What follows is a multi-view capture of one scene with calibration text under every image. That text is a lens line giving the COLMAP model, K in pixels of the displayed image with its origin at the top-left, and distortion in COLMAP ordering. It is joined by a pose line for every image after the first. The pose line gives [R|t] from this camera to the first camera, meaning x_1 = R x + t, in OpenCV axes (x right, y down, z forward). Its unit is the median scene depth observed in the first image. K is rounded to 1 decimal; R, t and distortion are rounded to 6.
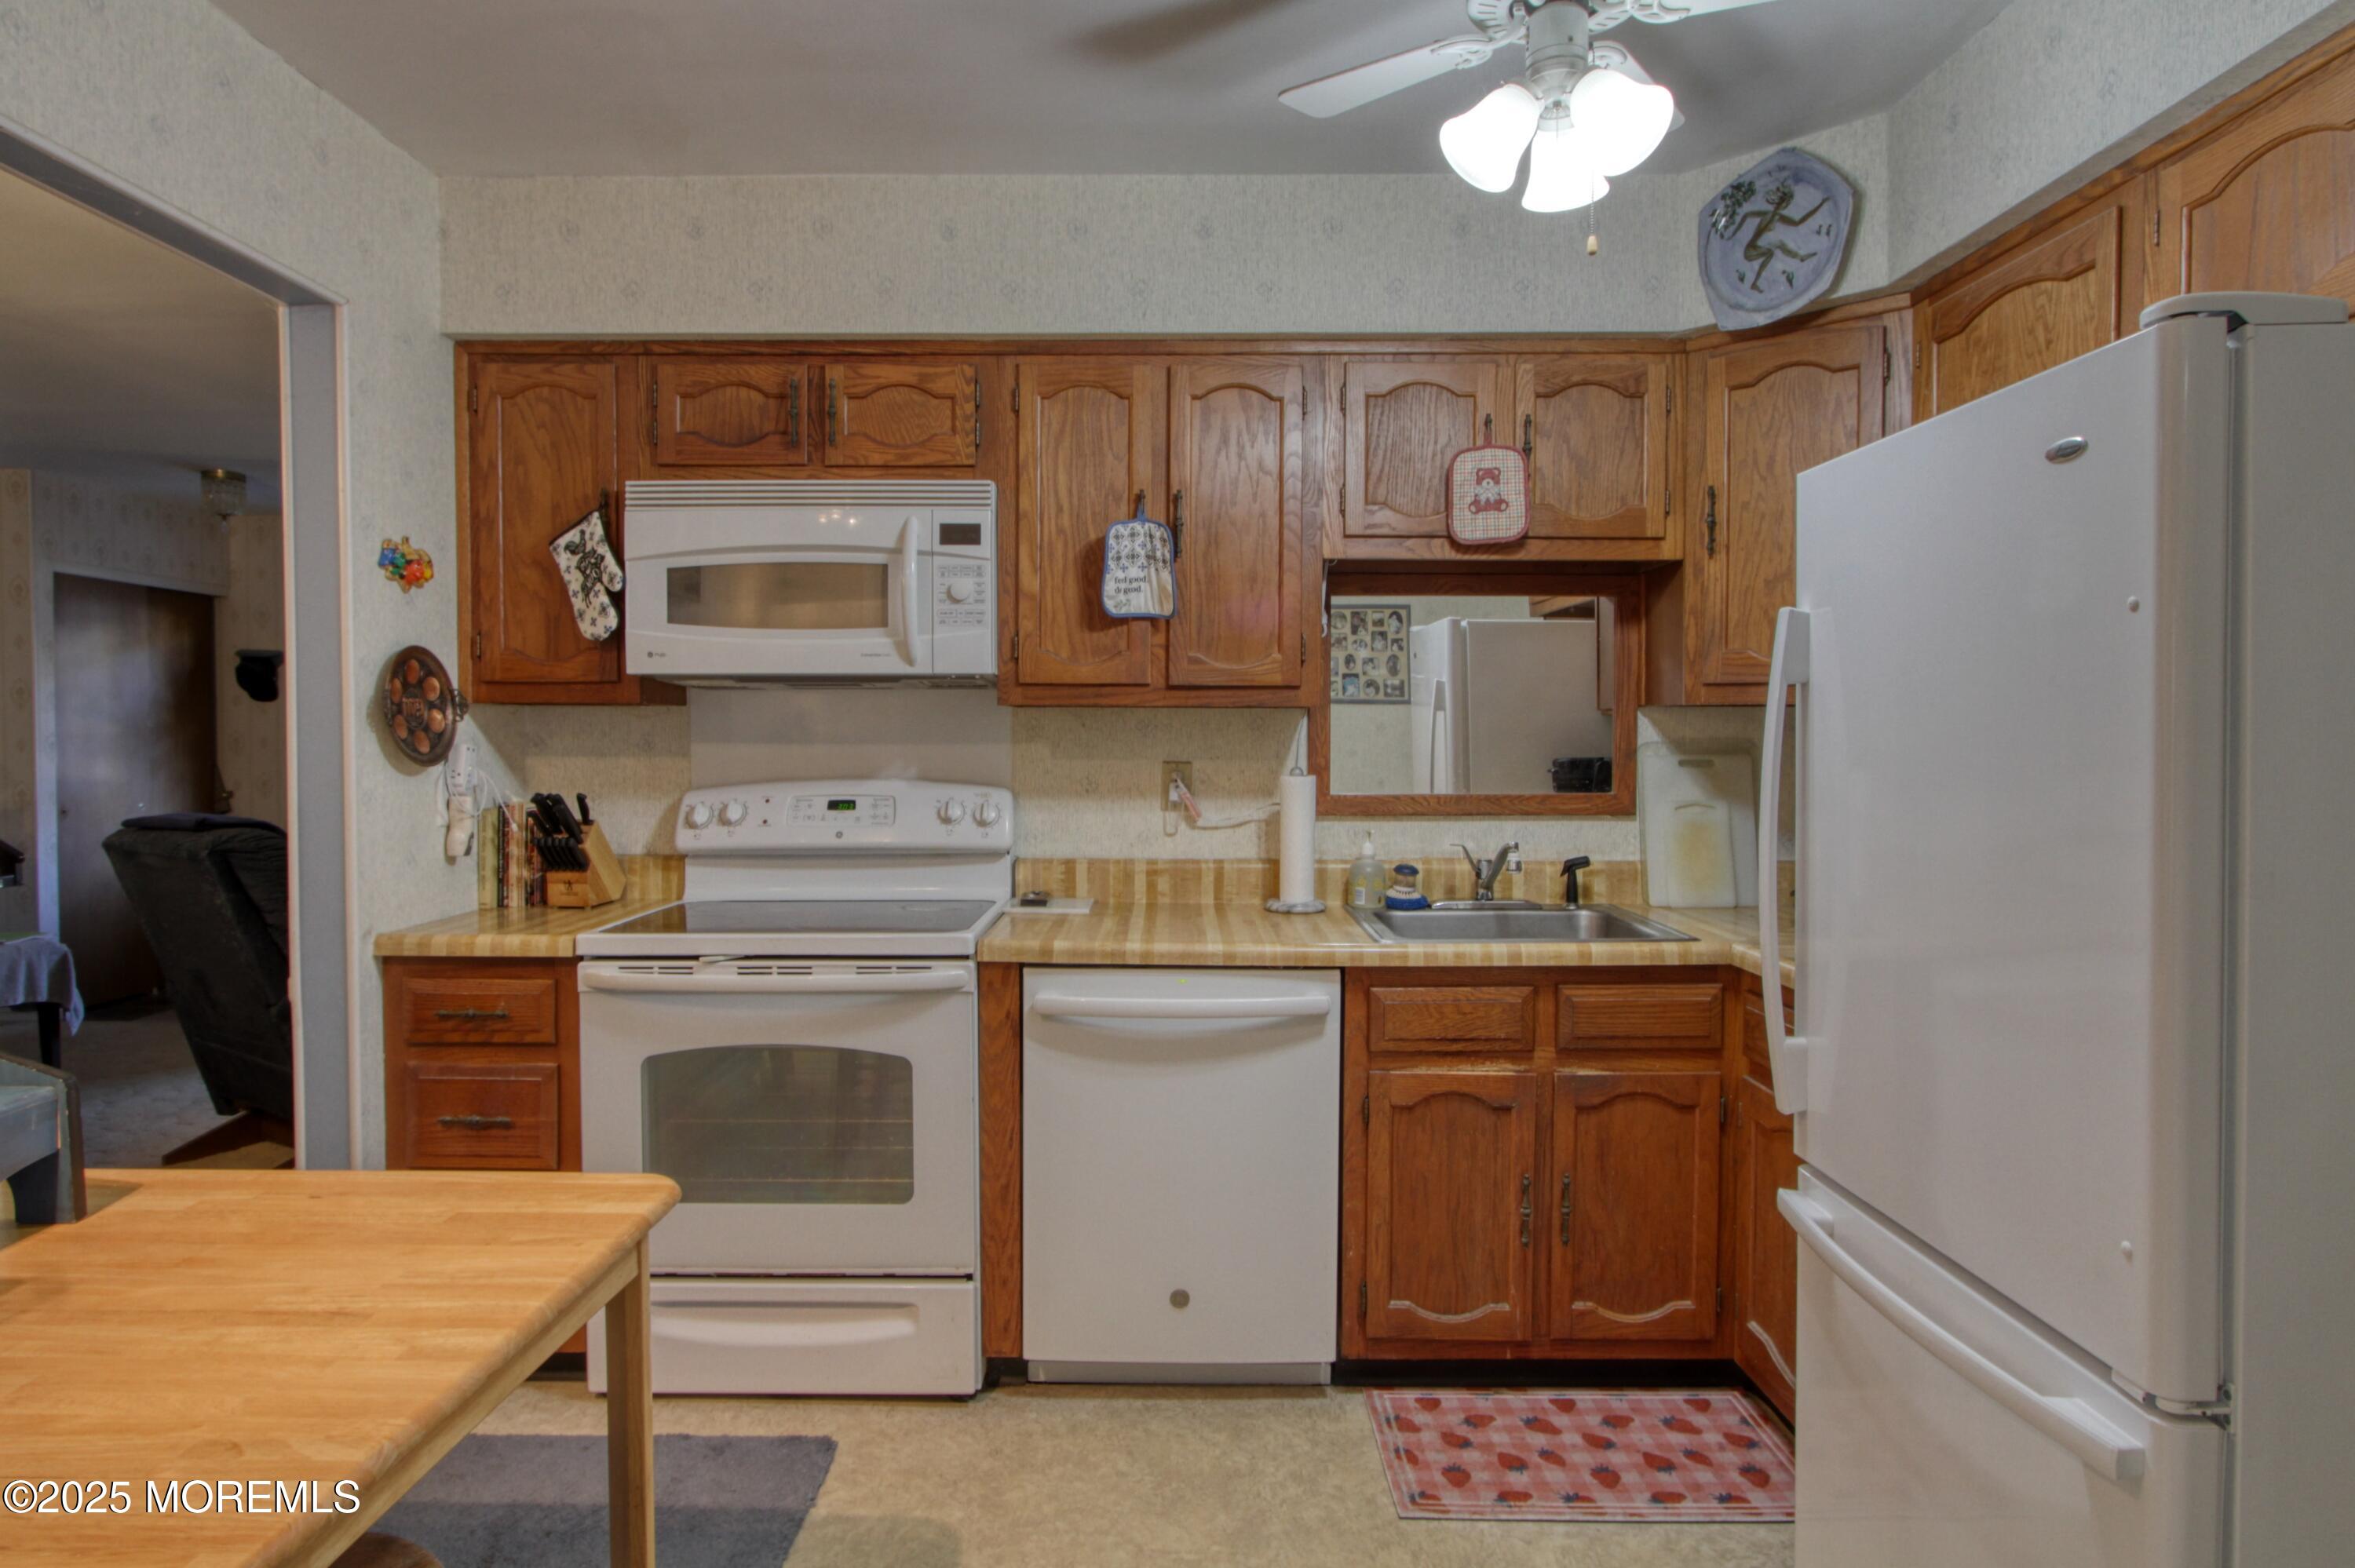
lens RADIAL K [[1428.1, 0, 1177.5], [0, 1428.1, 784.0], [0, 0, 1]] dist [-0.006264, -0.001829]
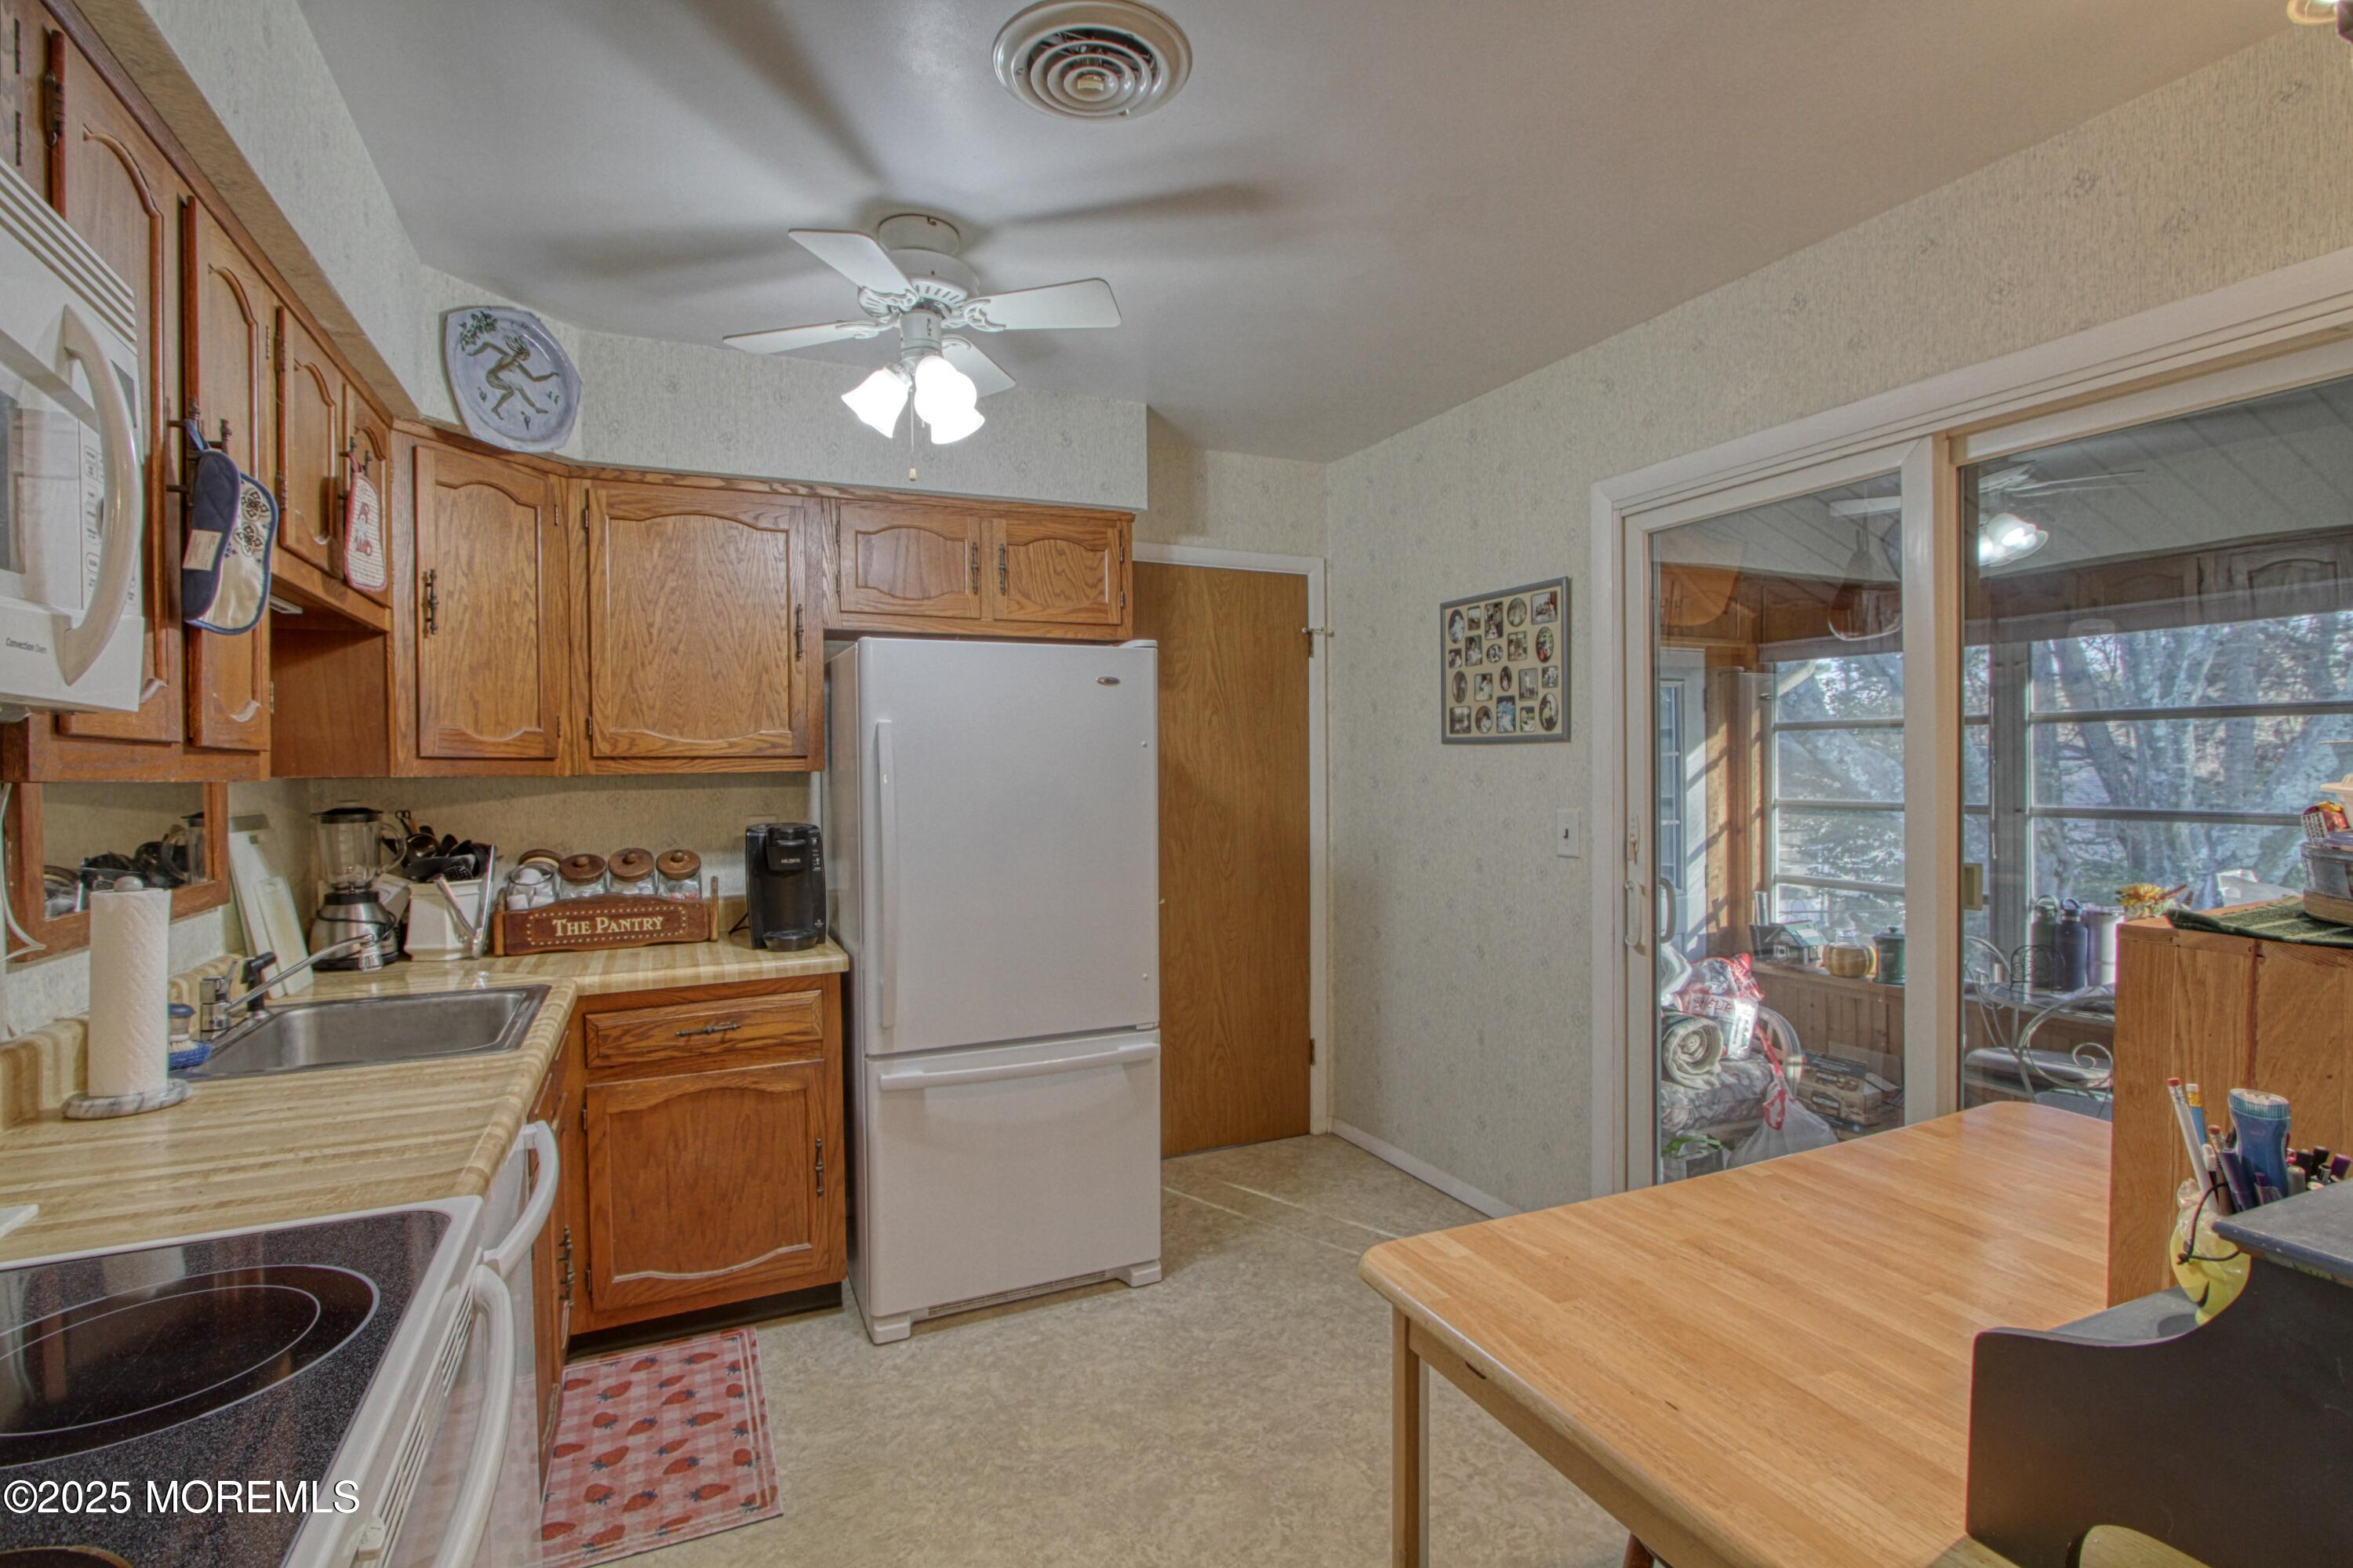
lens RADIAL K [[1099.9, 0, 1176.5], [0, 1099.9, 784.0], [0, 0, 1]] dist [-0.002600, -0.000091]
pose [[-0.432901, -0.008708, 0.901400, -0.670131], [0.042738, 0.998631, 0.030172, -0.057299], [-0.900428, 0.051586, -0.431936, 0.965477]]
